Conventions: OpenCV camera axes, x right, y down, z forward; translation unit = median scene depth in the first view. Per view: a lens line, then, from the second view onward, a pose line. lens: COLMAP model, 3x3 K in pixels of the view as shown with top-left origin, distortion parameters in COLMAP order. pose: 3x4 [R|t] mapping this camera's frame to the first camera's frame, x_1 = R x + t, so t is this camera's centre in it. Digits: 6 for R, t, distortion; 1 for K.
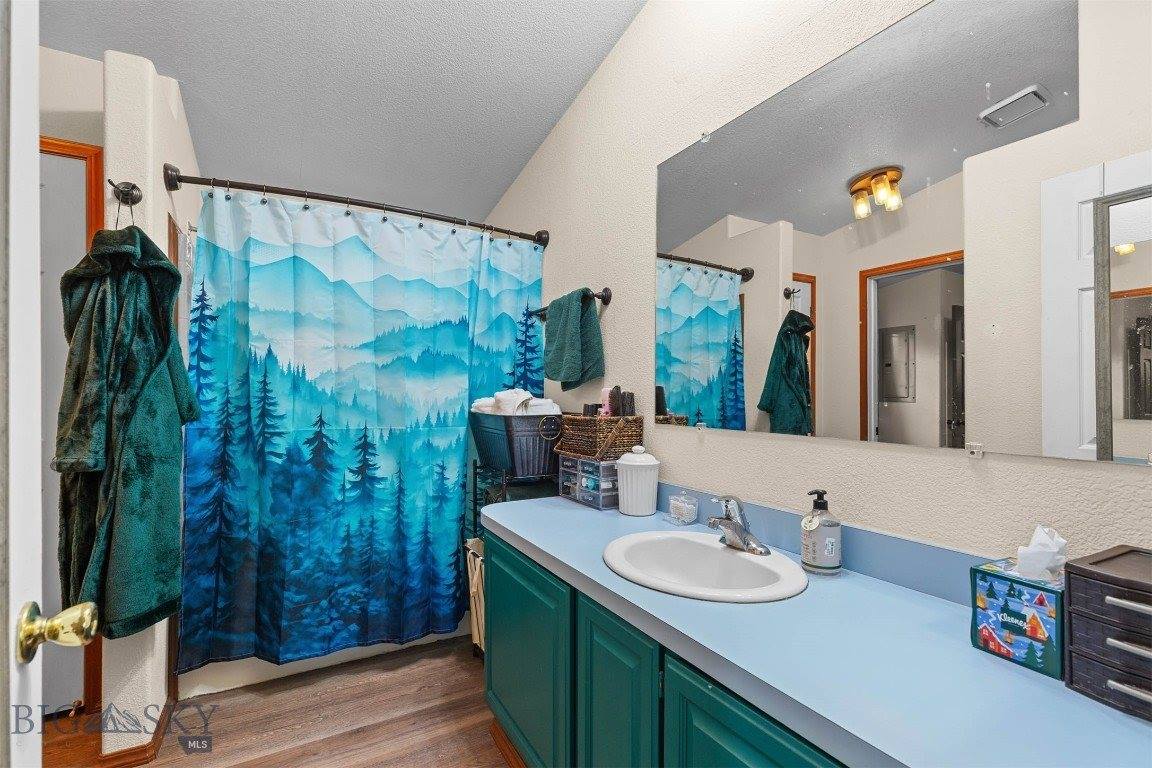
lens RADIAL K [[519.3, 0, 576.7], [0, 519.3, 397.3], [0, 0, 1]] dist [0.005231, 0.000199]
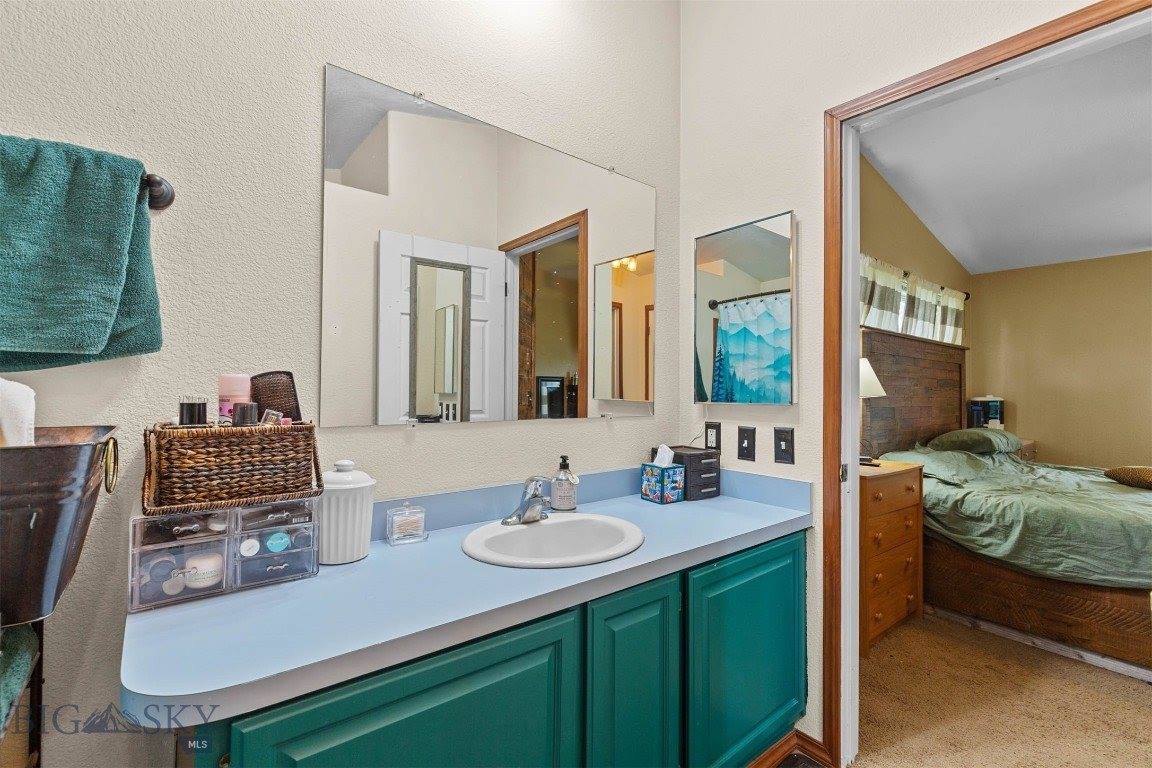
lens RADIAL K [[523.4, 0, 571.1], [0, 523.4, 377.4], [0, 0, 1]] dist [0.000378, 0.000146]
pose [[-0.142134, 0.007262, 0.989821, -0.935610], [-0.002602, 0.999967, -0.007710, -0.021857], [-0.989844, -0.003672, -0.142111, 1.182258]]
